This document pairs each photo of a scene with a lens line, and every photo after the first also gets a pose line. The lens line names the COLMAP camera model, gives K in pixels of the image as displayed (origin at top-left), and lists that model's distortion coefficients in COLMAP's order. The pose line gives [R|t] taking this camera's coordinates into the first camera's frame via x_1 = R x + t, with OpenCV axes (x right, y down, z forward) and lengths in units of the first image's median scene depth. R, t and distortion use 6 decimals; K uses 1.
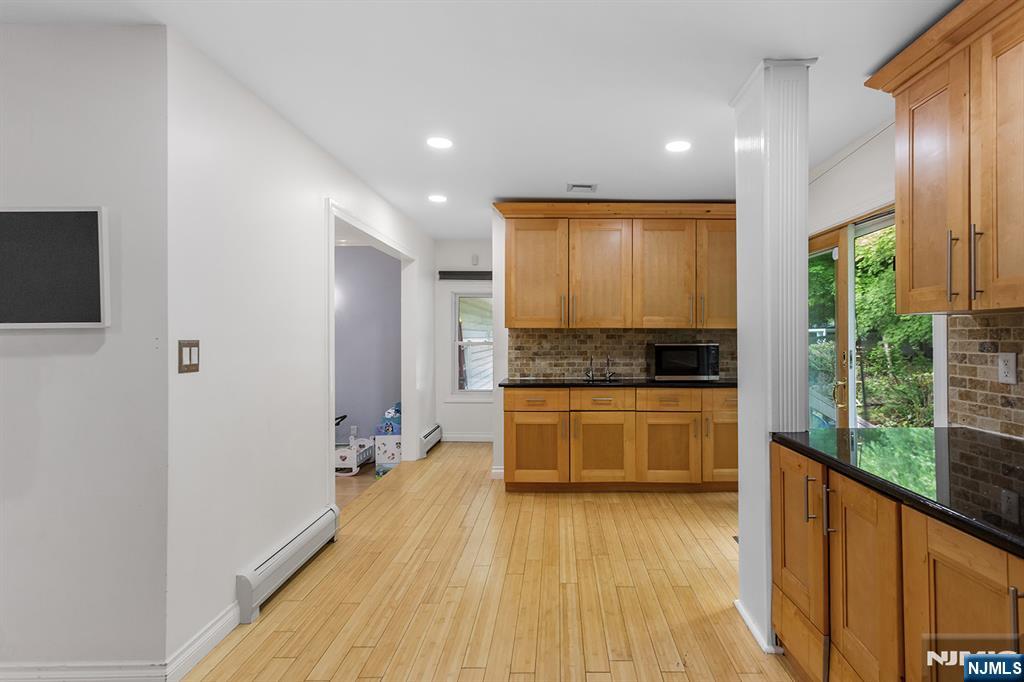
lens RADIAL K [[488.9, 0, 556.6], [0, 488.9, 337.9], [0, 0, 1]] dist [-0.006961, 0.006118]
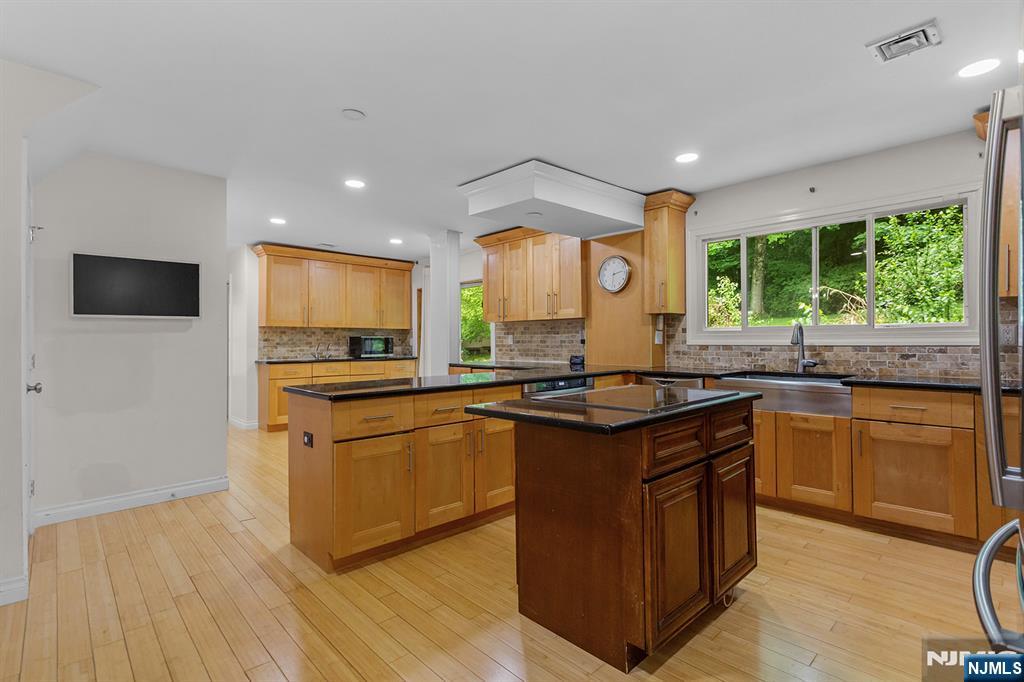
lens RADIAL K [[488.9, 0, 521.9], [0, 488.9, 328.8], [0, 0, 1]] dist [-0.006961, 0.006118]
pose [[0.708229, 0.014662, 0.705830, -0.582186], [0.009465, 0.999497, -0.030260, 0.039791], [-0.705919, 0.028112, 0.707735, -0.597696]]
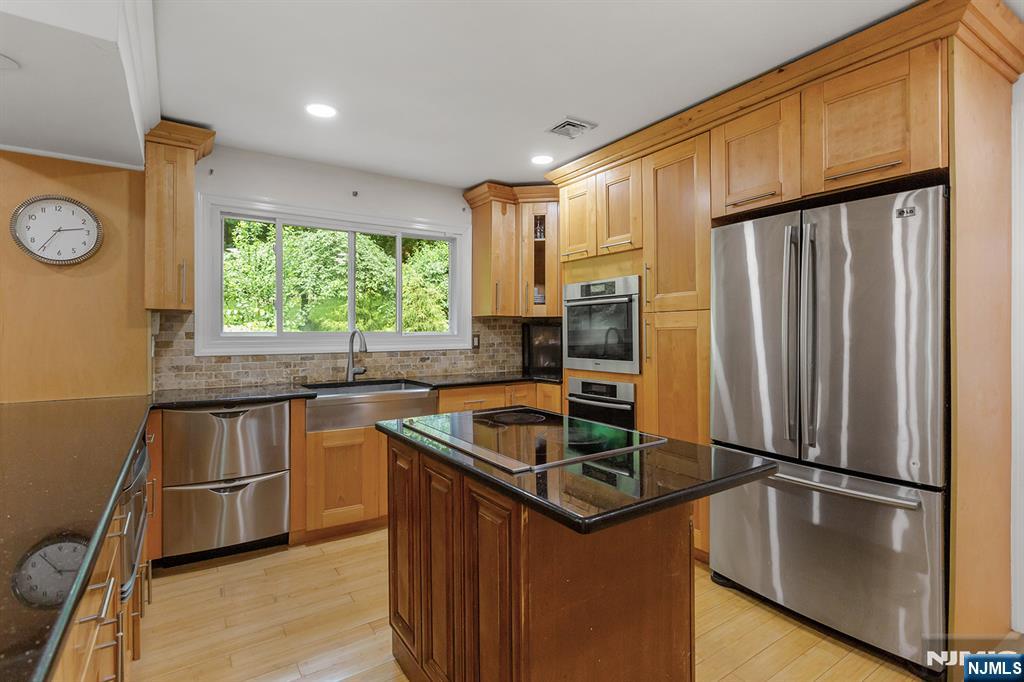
lens RADIAL K [[488.9, 0, 510.5], [0, 488.9, 325.7], [0, 0, 1]] dist [-0.006961, 0.006118]
pose [[-0.563802, 0.015187, 0.825770, -0.457125], [0.010658, 0.999881, -0.011113, 0.013119], [-0.825841, 0.002536, -0.563897, -0.075777]]
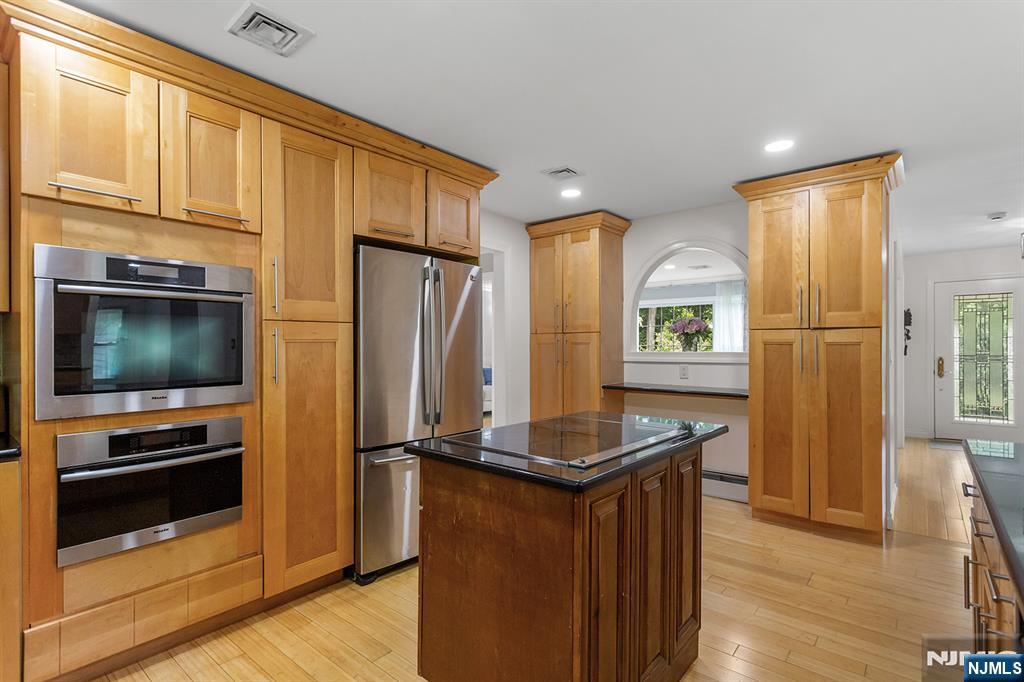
lens RADIAL K [[488.9, 0, 503.2], [0, 488.9, 338.5], [0, 0, 1]] dist [-0.006961, 0.006118]
pose [[-0.645310, -0.008687, -0.763871, 0.248326], [-0.001749, 0.999950, -0.009894, 0.014494], [0.763919, -0.005049, -0.645293, -0.080578]]
